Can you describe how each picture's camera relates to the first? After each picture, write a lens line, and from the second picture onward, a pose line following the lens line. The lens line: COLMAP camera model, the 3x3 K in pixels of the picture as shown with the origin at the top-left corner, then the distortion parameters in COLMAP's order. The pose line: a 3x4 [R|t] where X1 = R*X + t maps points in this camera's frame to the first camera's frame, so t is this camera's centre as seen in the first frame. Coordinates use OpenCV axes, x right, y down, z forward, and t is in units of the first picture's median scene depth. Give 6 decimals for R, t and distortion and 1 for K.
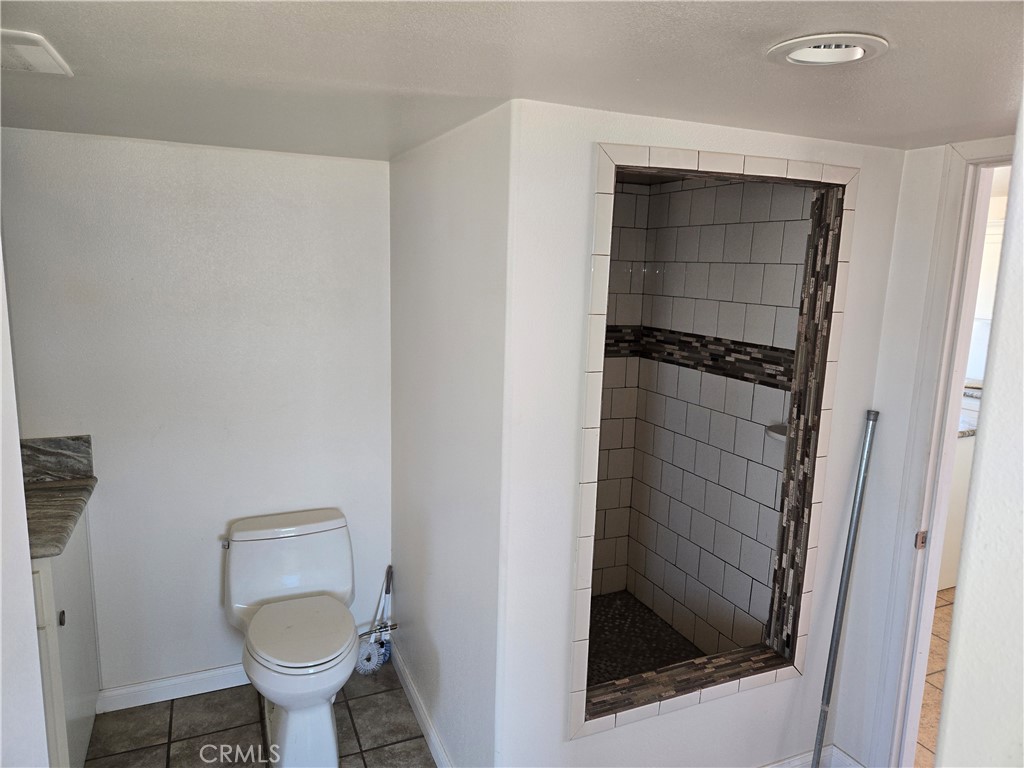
lens RADIAL K [[688.4, 0, 511.6], [0, 688.4, 384.1], [0, 0, 1]] dist [0.047804, -0.003409]
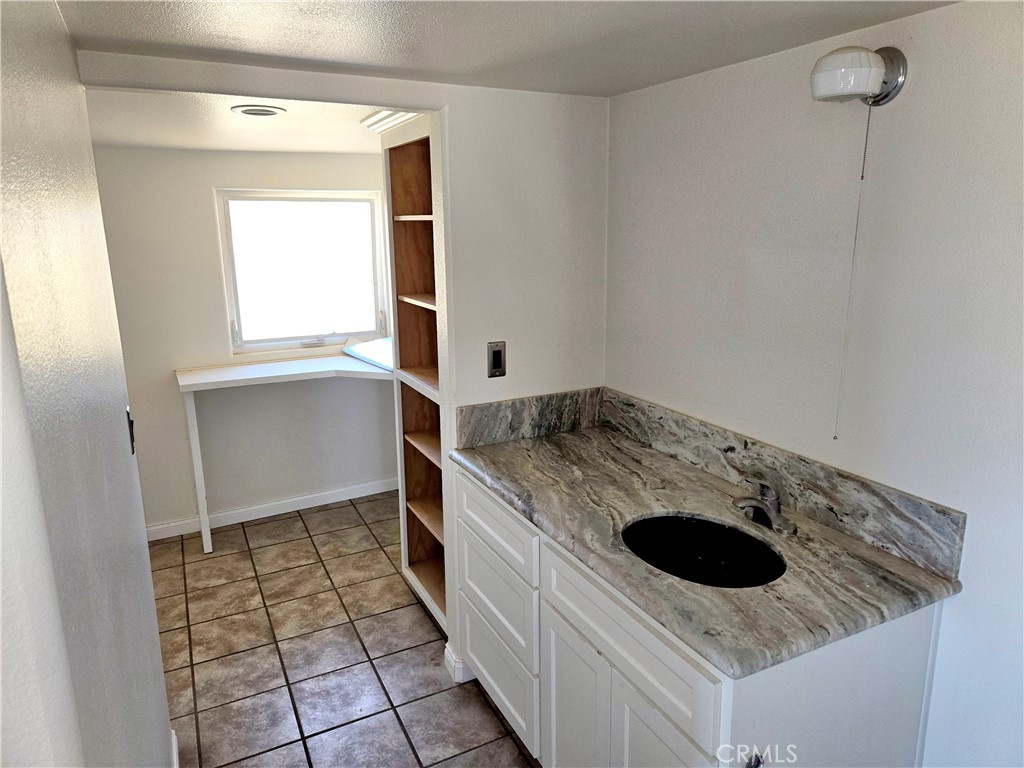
lens RADIAL K [[688.4, 0, 512.4], [0, 688.4, 381.8], [0, 0, 1]] dist [0.047804, -0.003409]
pose [[0.054377, 0.199720, -0.978343, -0.068693], [-0.159139, 0.969002, 0.188969, -0.093335], [0.985758, 0.145417, 0.084475, 0.597437]]
